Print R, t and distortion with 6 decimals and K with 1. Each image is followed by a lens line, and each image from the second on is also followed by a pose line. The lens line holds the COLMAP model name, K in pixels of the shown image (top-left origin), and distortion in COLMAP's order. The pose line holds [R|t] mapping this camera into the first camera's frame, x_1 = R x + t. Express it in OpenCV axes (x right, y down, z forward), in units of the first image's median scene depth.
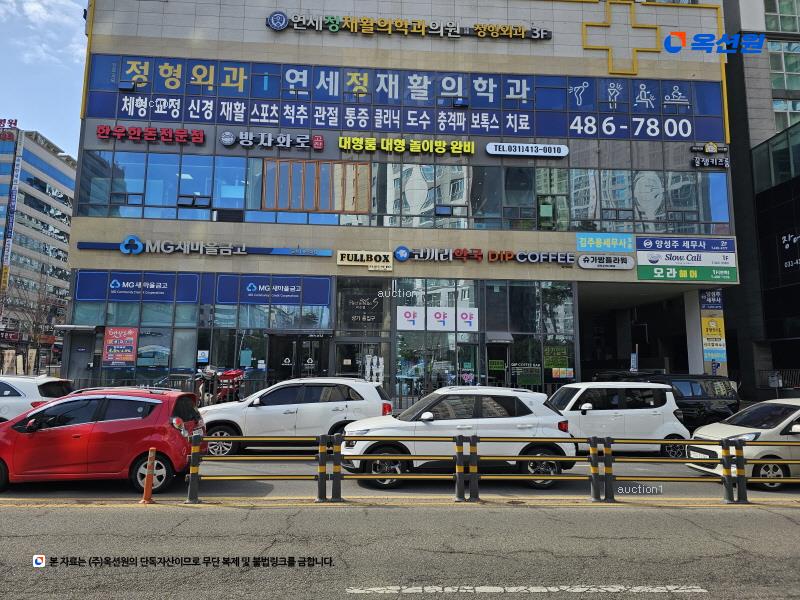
lens RADIAL K [[554.4, 0, 403.9], [0, 554.4, 296.1], [0, 0, 1]] dist [0.062803, -0.024921]
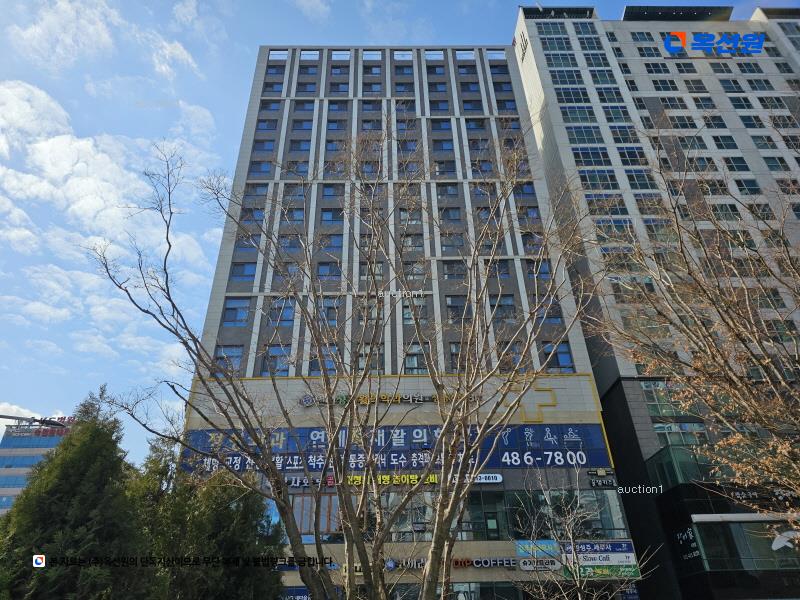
lens RADIAL K [[554.4, 0, 393.1], [0, 554.4, 300.7], [0, 0, 1]] dist [0.062803, -0.024921]
pose [[0.997178, -0.065971, -0.035844, 0.092492], [0.044859, 0.906344, -0.420153, -0.079015], [0.060205, 0.417360, 0.906745, -0.514331]]
